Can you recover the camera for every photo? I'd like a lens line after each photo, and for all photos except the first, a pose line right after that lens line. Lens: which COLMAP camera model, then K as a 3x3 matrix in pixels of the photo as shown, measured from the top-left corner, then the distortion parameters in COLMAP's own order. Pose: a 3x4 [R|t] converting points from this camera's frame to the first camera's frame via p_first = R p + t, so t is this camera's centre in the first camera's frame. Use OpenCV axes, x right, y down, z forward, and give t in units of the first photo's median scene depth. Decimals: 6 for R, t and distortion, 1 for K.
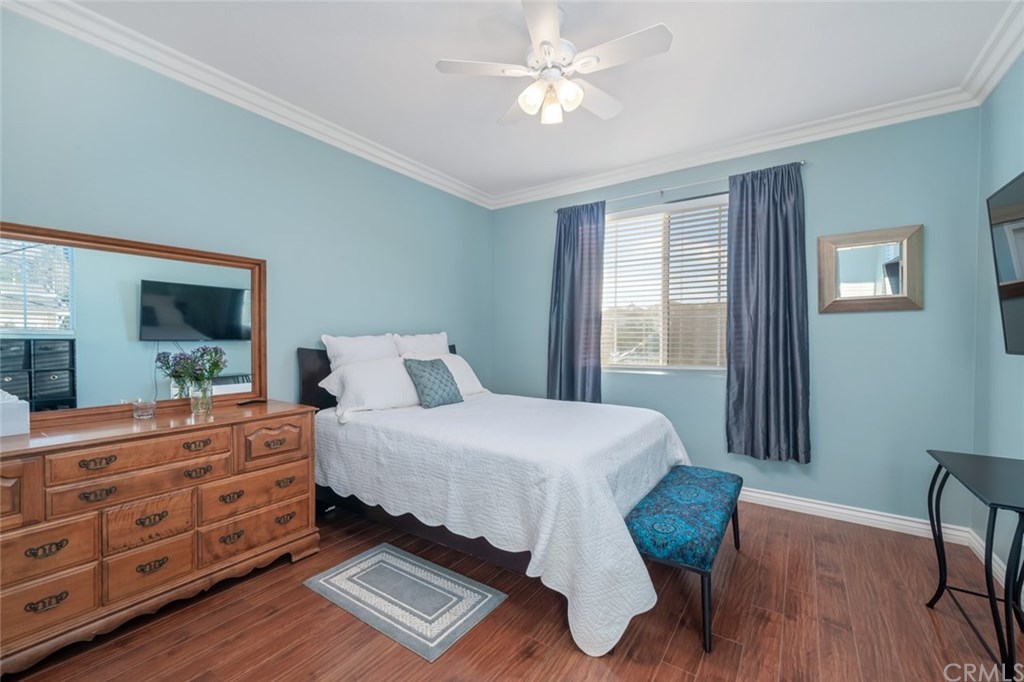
lens RADIAL K [[422.0, 0, 511.4], [0, 422.0, 340.3], [0, 0, 1]] dist [-0.000658, -0.000180]
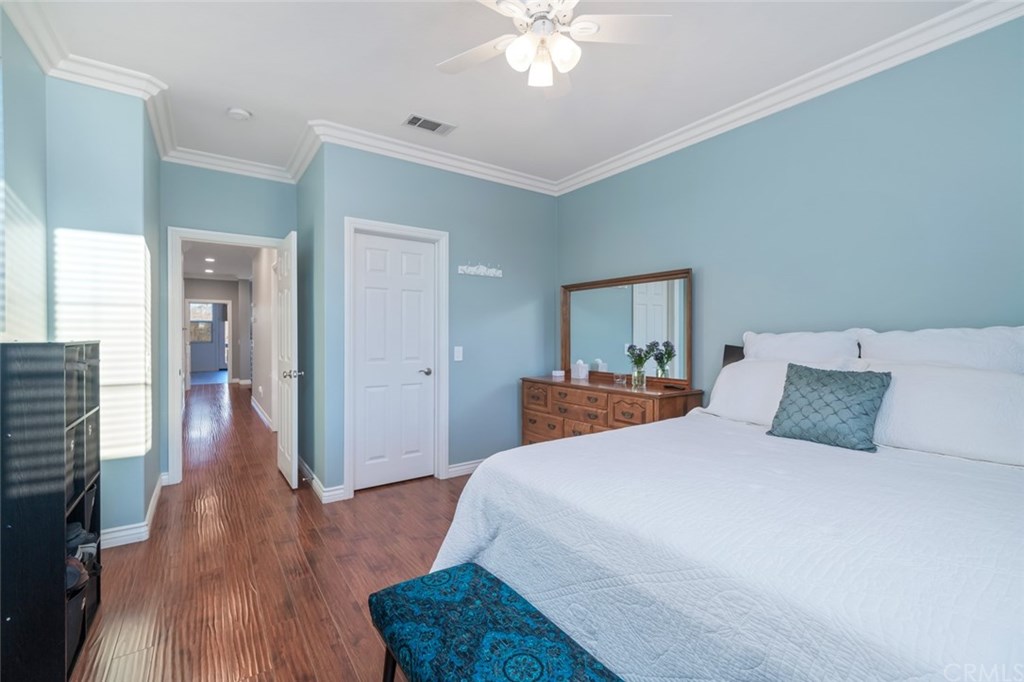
lens RADIAL K [[422.0, 0, 510.2], [0, 422.0, 336.9], [0, 0, 1]] dist [-0.000658, -0.000180]
pose [[-0.323322, 0.008096, -0.946254, 0.982317], [-0.000086, 0.999963, 0.008585, -0.016376], [0.946289, 0.002857, -0.323309, 1.280563]]
